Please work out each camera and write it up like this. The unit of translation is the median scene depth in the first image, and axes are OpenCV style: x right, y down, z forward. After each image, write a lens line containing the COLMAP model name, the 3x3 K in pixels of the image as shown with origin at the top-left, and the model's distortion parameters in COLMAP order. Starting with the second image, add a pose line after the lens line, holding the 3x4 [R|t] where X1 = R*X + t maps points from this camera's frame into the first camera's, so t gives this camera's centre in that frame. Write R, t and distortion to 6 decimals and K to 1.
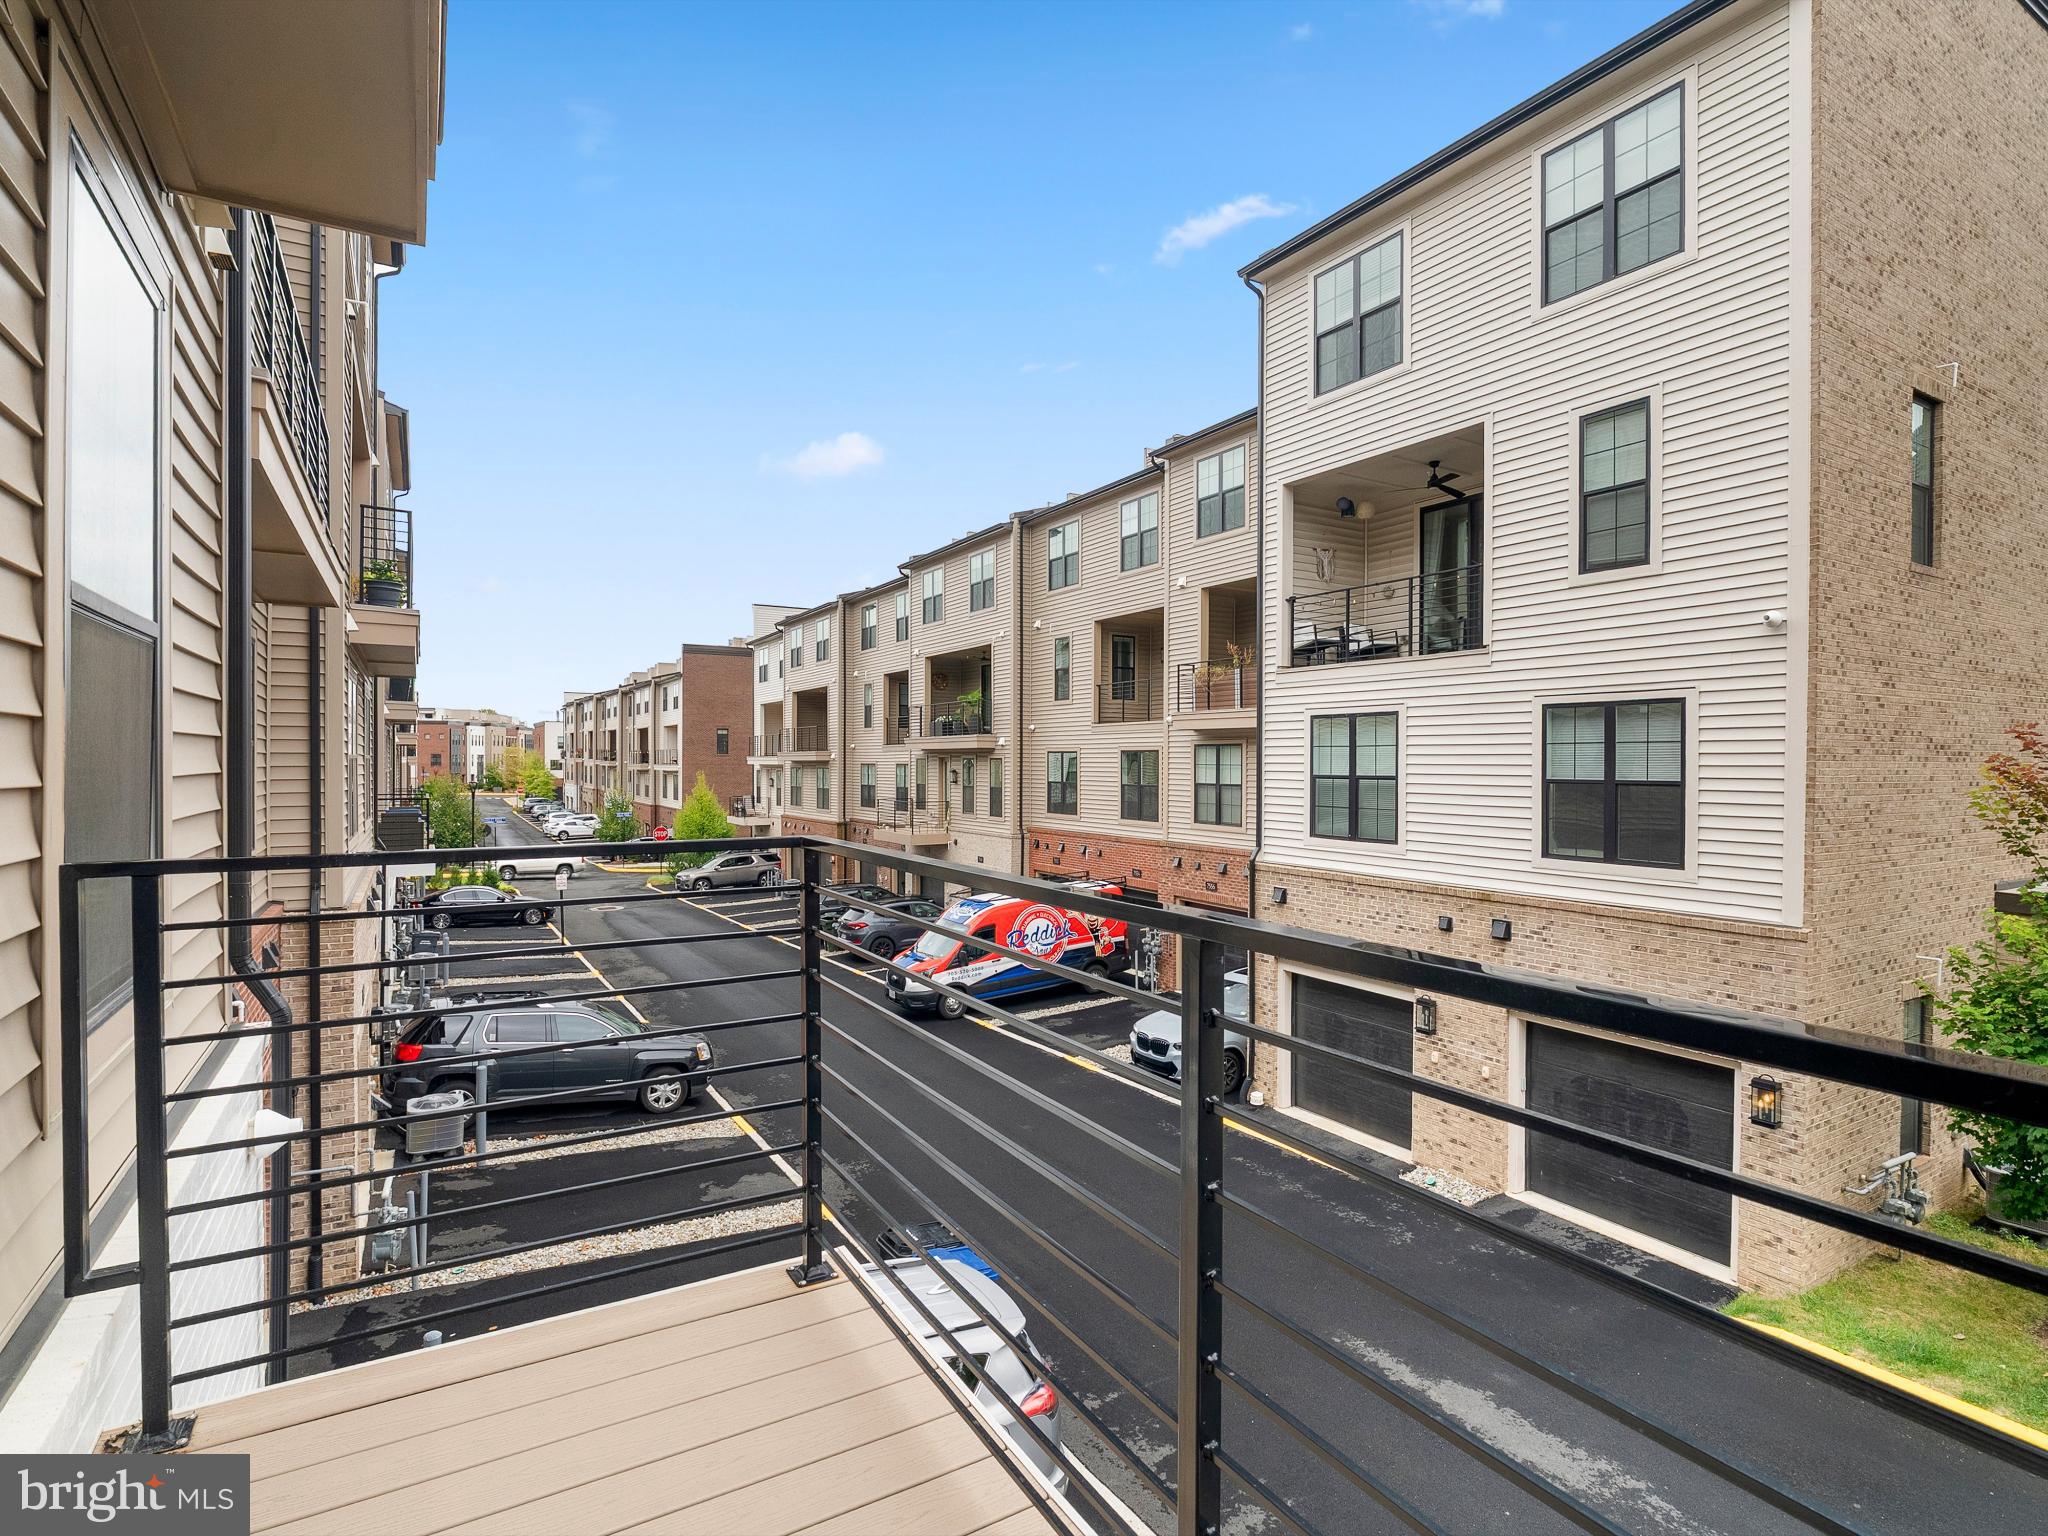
lens RADIAL K [[1018.5, 0, 1015.8], [0, 1018.5, 772.4], [0, 0, 1]] dist [-0.016399, 0.002658]
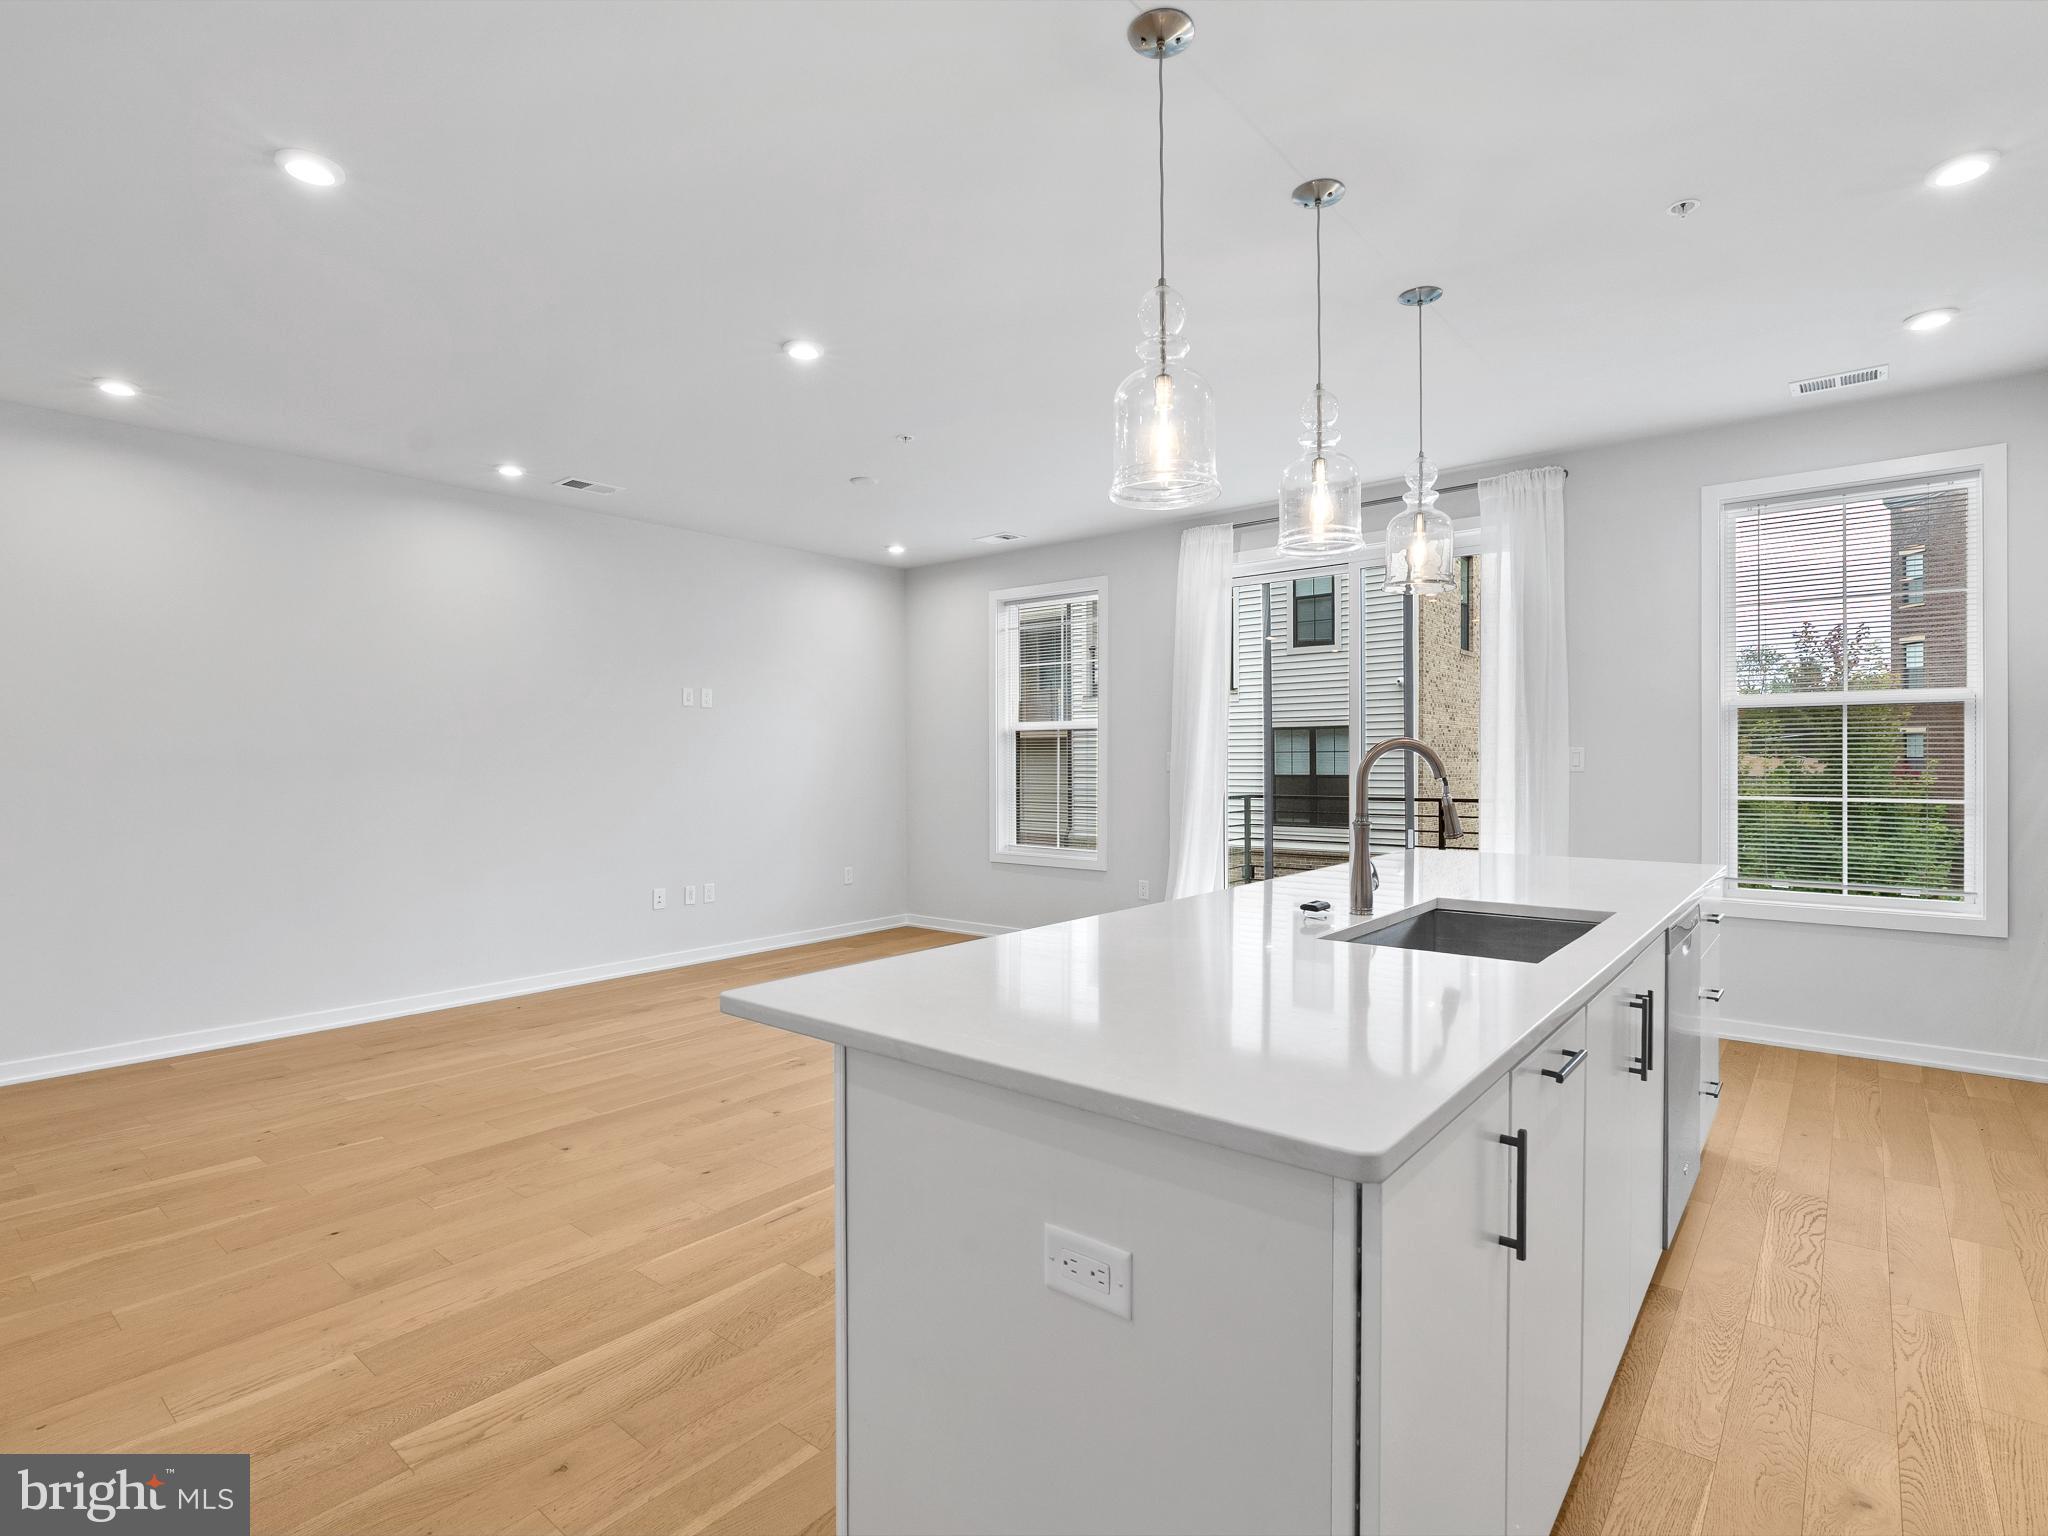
lens RADIAL K [[1018.5, 0, 1018.6], [0, 1018.5, 763.8], [0, 0, 1]] dist [-0.016399, 0.002658]
pose [[0.938610, -0.006653, 0.344915, -0.422715], [0.009889, 0.999922, -0.007625, -0.002591], [-0.344837, 0.010568, 0.938603, -0.372509]]
